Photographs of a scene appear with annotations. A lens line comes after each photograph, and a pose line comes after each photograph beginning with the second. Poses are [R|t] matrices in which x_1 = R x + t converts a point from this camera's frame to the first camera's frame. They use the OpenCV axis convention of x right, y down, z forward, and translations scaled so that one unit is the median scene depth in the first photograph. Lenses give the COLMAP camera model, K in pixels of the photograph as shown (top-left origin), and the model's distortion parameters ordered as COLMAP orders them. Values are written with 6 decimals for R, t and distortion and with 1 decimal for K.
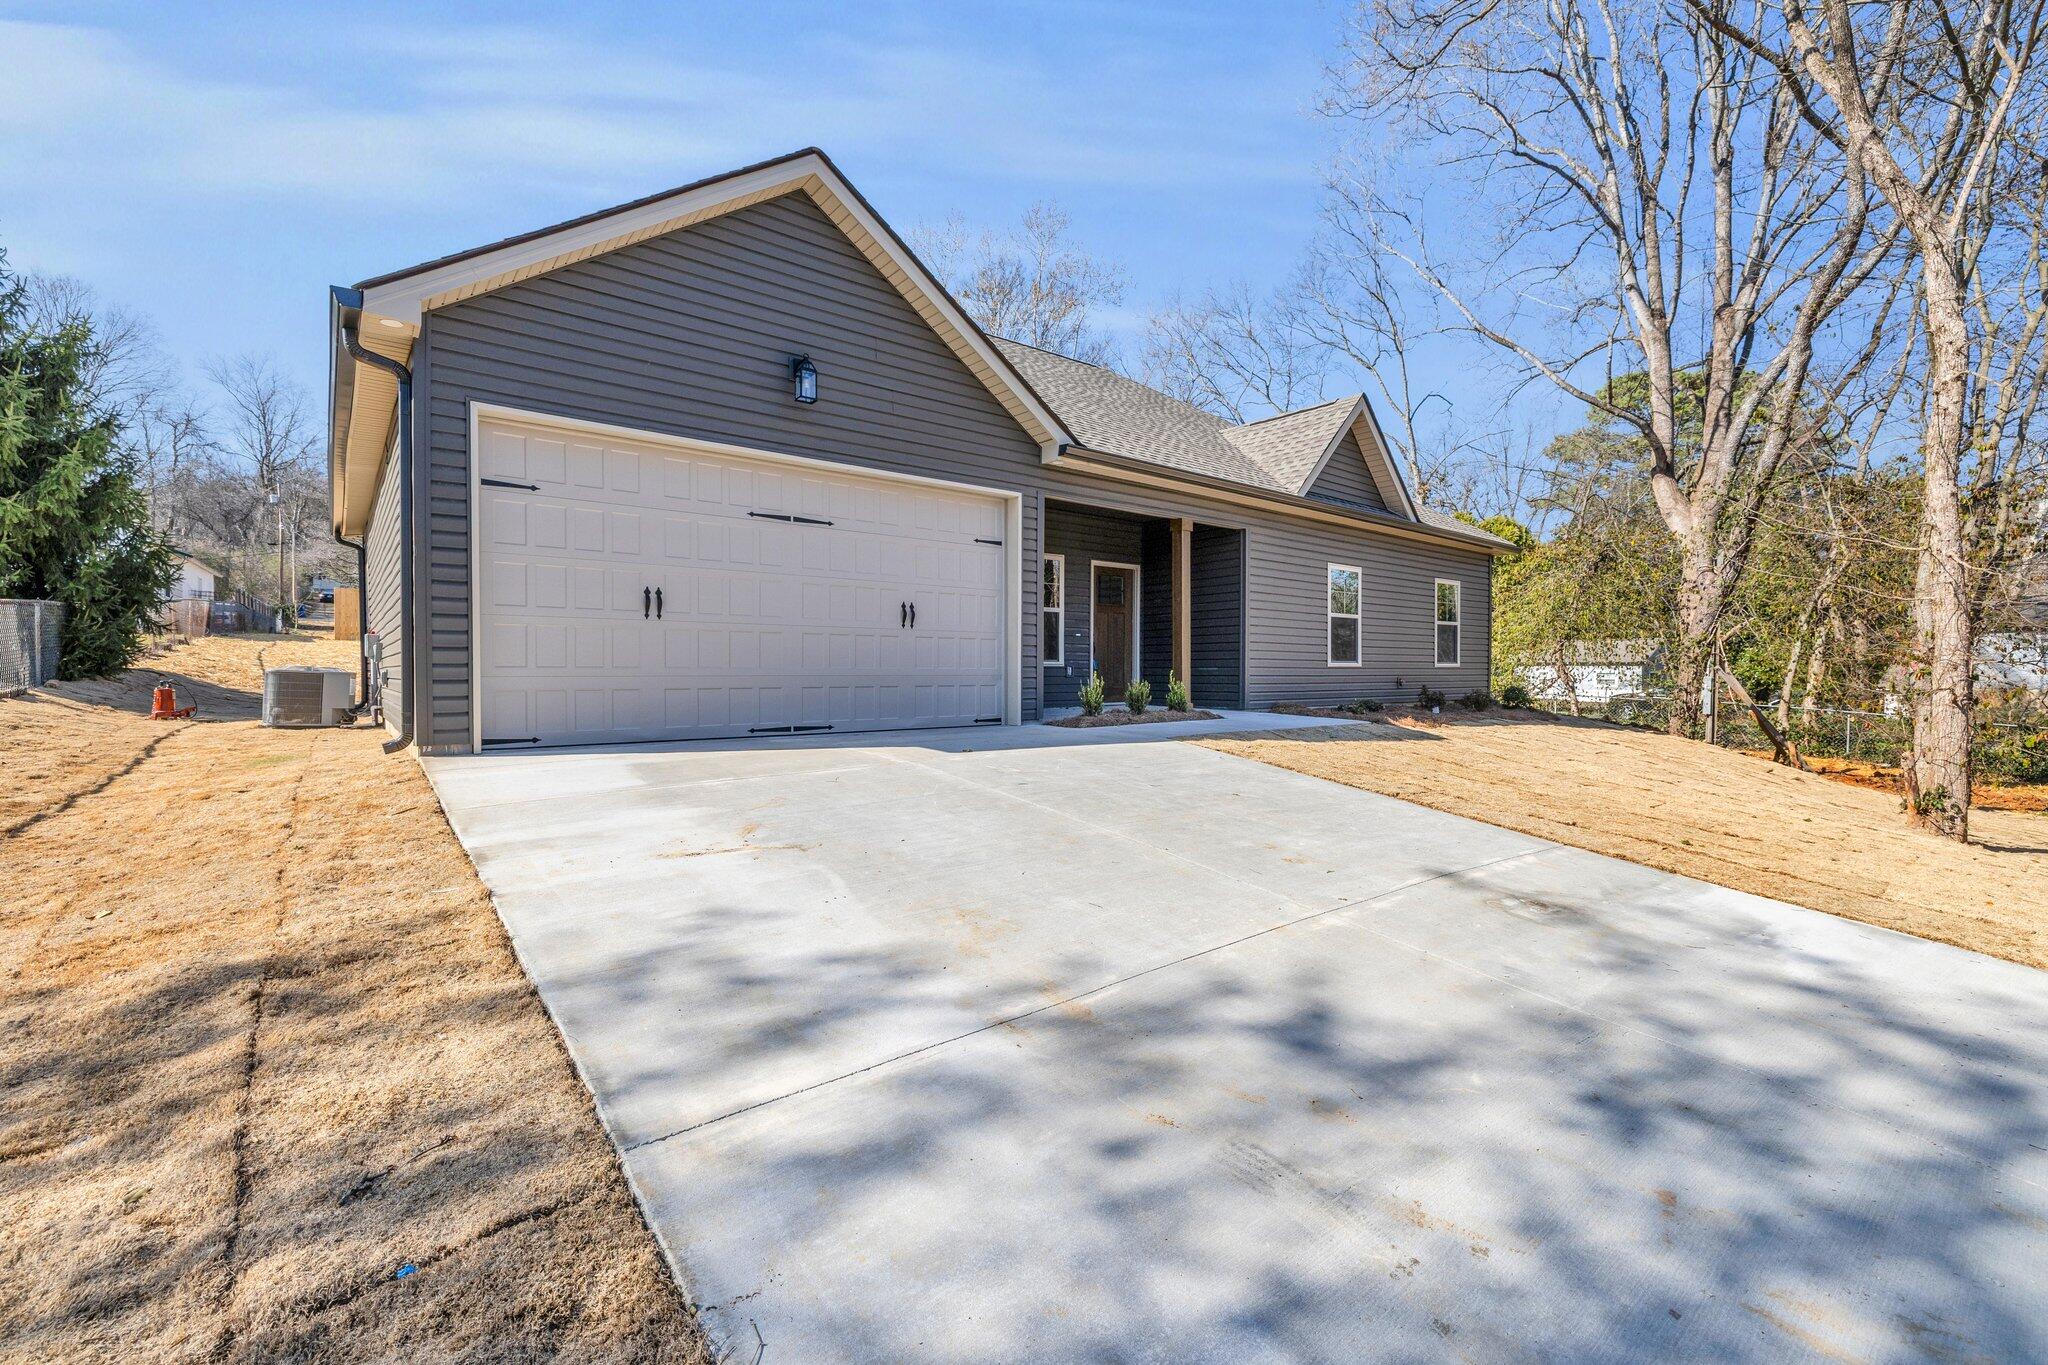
lens RADIAL K [[865.4, 0, 1024.0], [0, 865.4, 682.5], [0, 0, 1]] dist [0.000369, 0.000525]
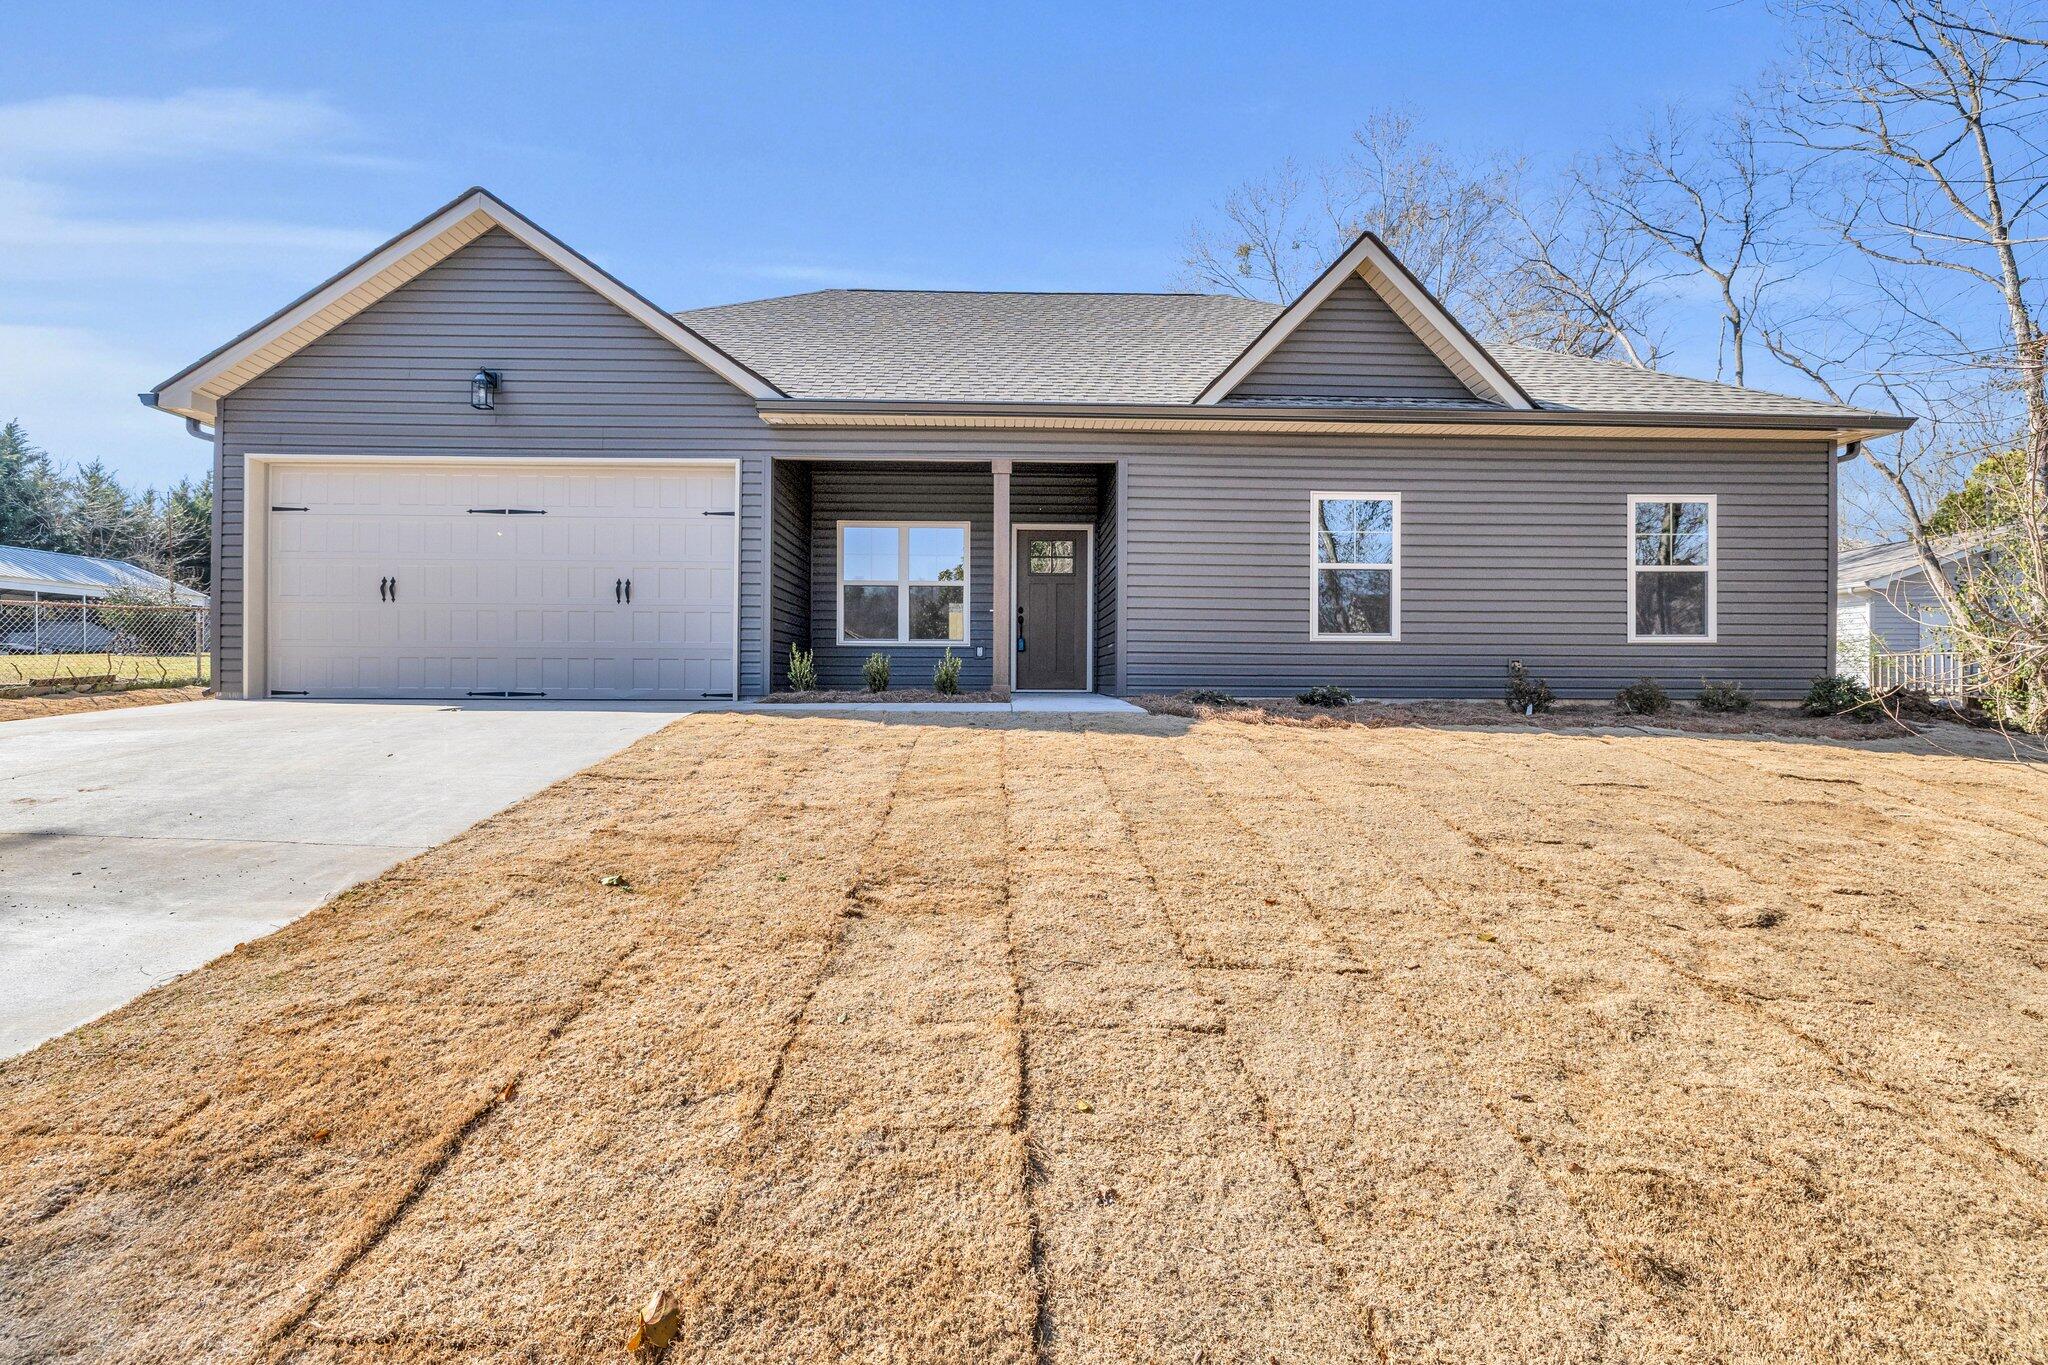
lens RADIAL K [[865.4, 0, 1024.0], [0, 865.4, 682.5], [0, 0, 1]] dist [0.000369, 0.000525]
pose [[0.787604, 0.005202, -0.616160, 0.635114], [-0.012854, 0.999885, -0.007989, 0.024949], [0.616048, 0.014212, 0.787581, 0.334646]]
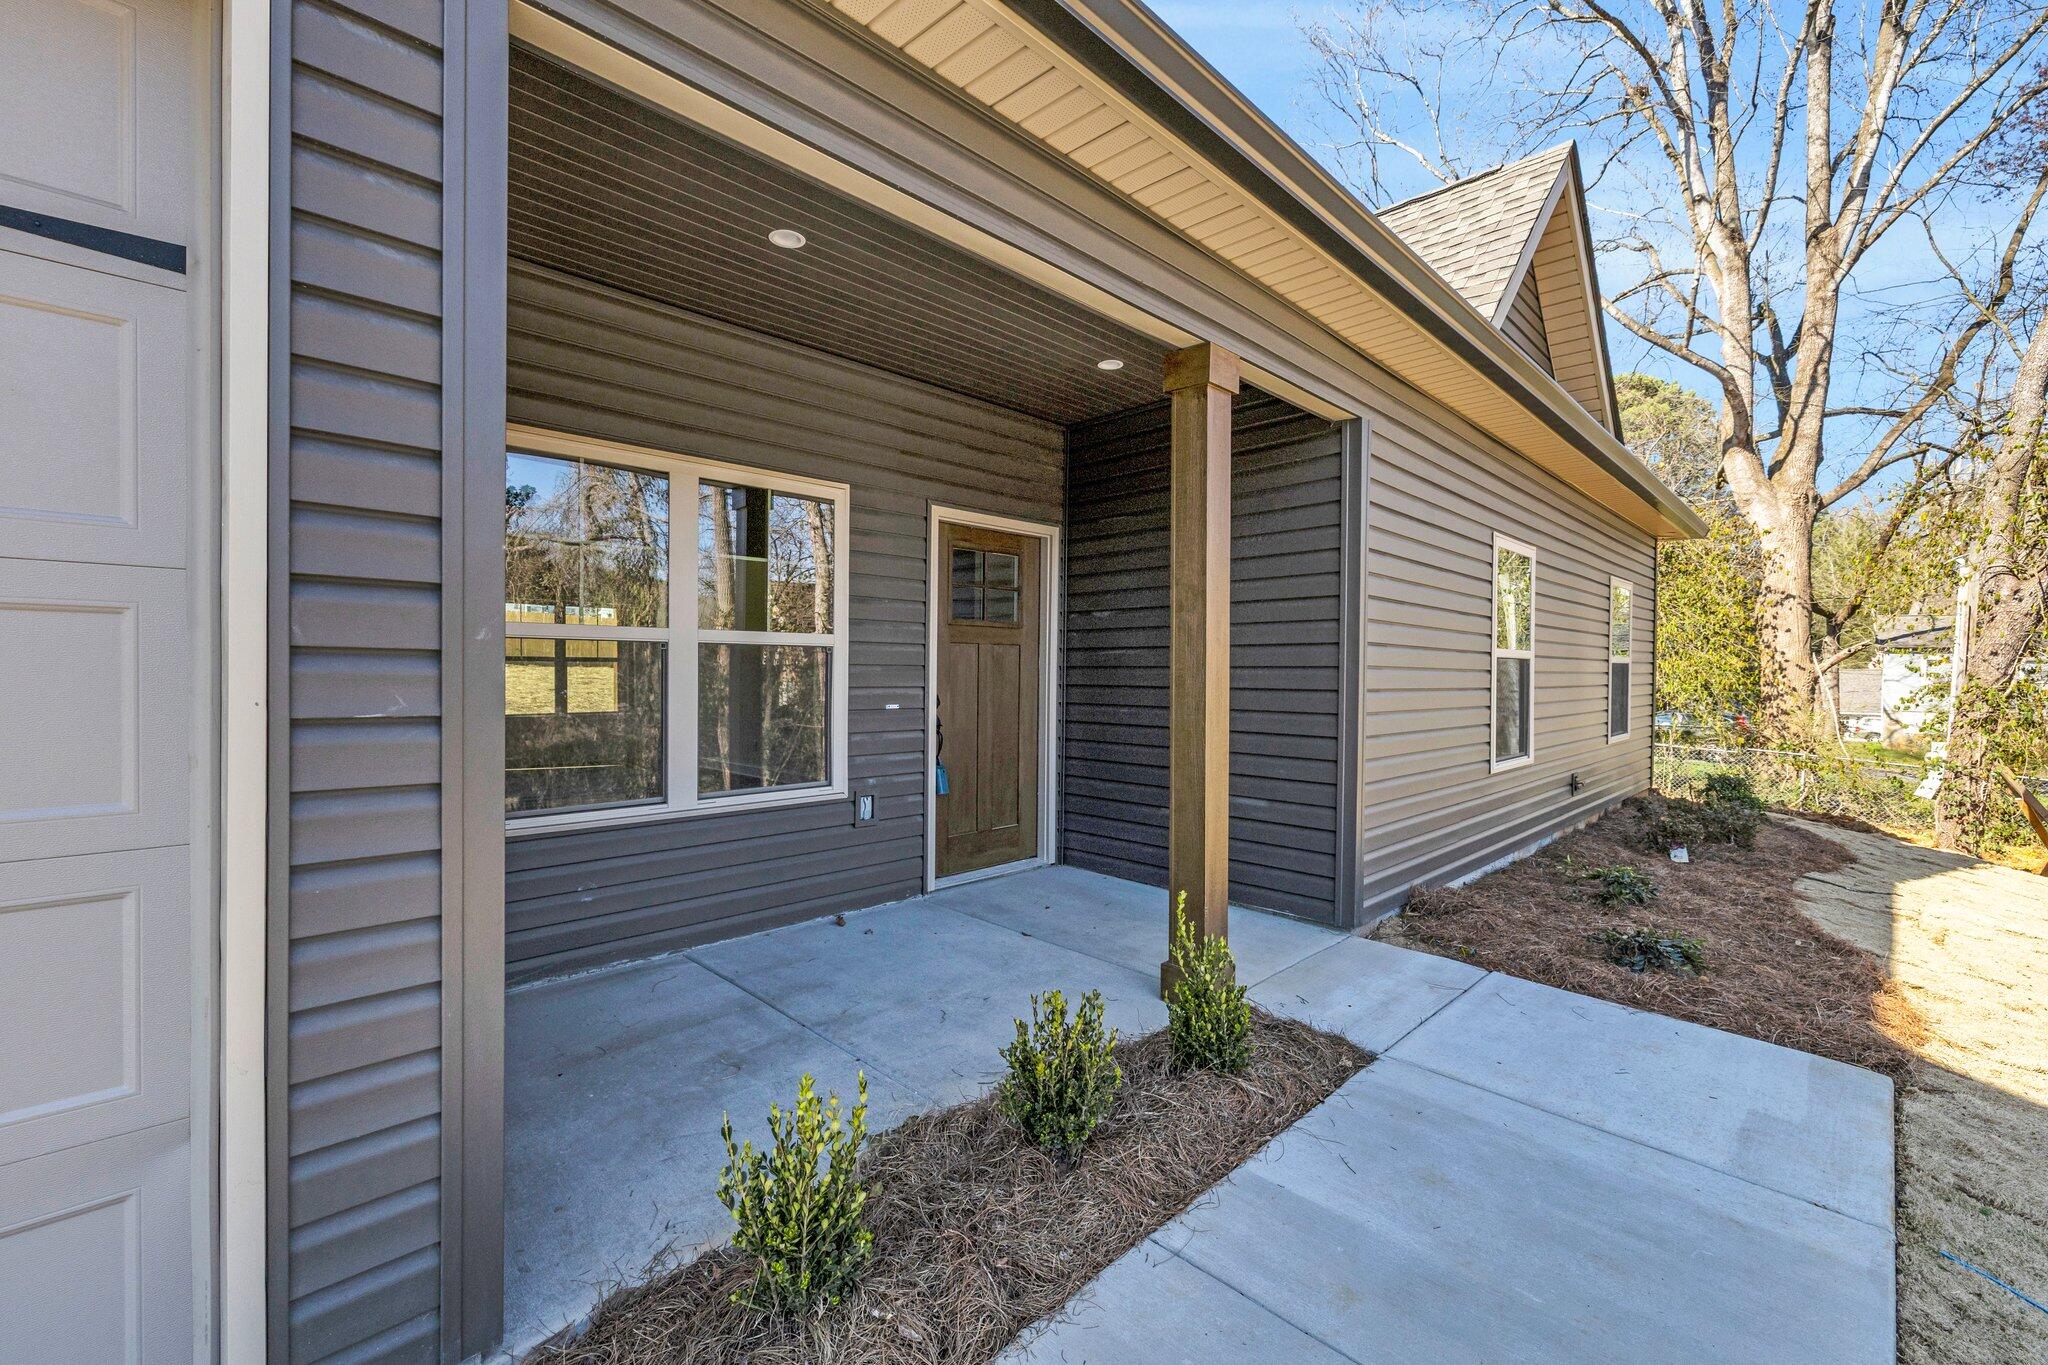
lens RADIAL K [[865.4, 0, 1024.0], [0, 865.4, 682.5], [0, 0, 1]] dist [0.000369, 0.000525]
pose [[0.994247, 0.006411, 0.106920, 0.079346], [-0.006490, 0.999979, 0.000388, -0.066632], [-0.106915, -0.001080, 0.994268, 0.635661]]
